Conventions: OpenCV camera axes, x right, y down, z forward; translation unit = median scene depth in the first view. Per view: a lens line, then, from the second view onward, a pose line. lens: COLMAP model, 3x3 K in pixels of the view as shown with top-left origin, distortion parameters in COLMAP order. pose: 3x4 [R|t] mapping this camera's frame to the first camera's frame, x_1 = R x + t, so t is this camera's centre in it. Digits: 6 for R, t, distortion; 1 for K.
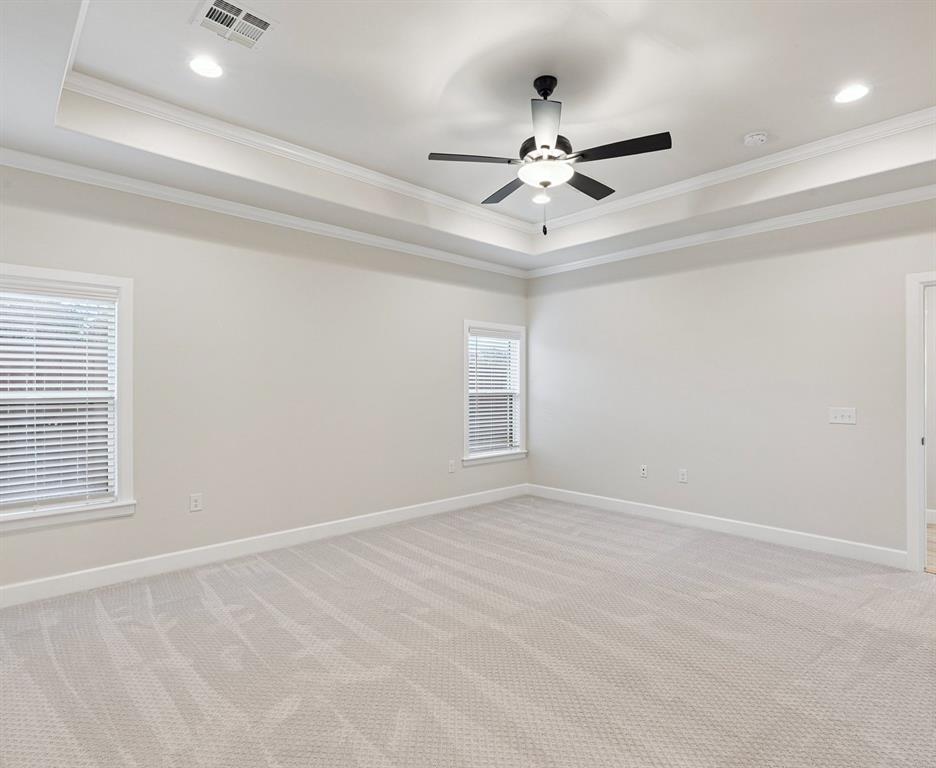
lens RADIAL K [[516.7, 0, 485.8], [0, 516.7, 391.4], [0, 0, 1]] dist [0.004003, -0.000485]
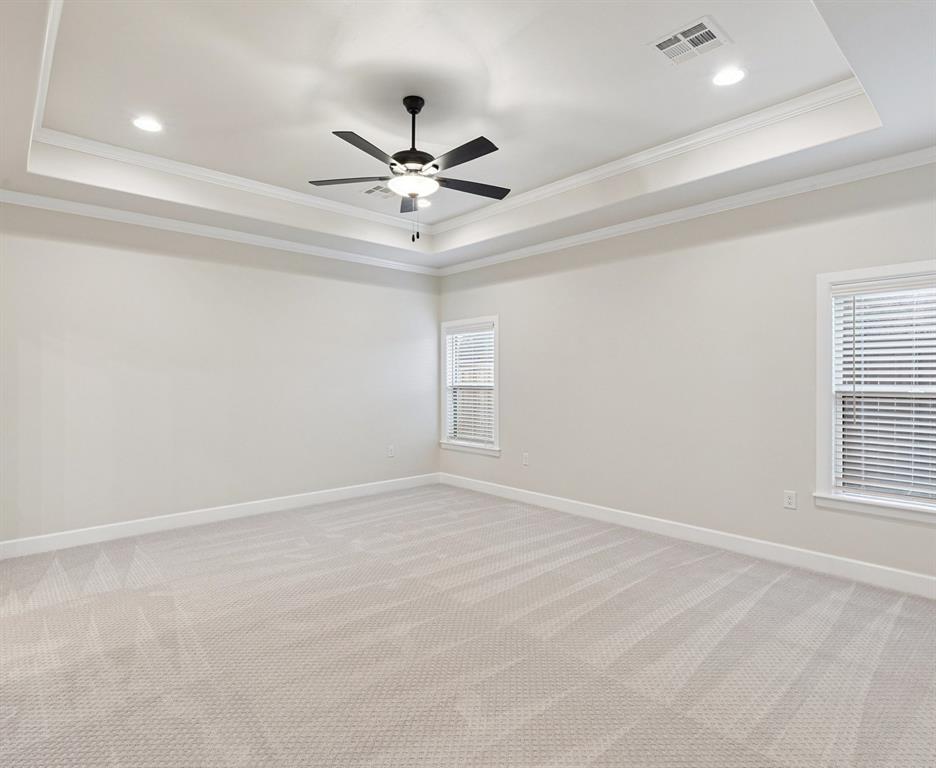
lens RADIAL K [[516.7, 0, 460.9], [0, 516.7, 385.4], [0, 0, 1]] dist [0.004003, -0.000485]
pose [[-0.041424, 0.010313, -0.999088, 0.709169], [-0.010640, 0.999885, 0.010762, -0.006312], [0.999085, 0.011077, -0.041310, 0.684528]]
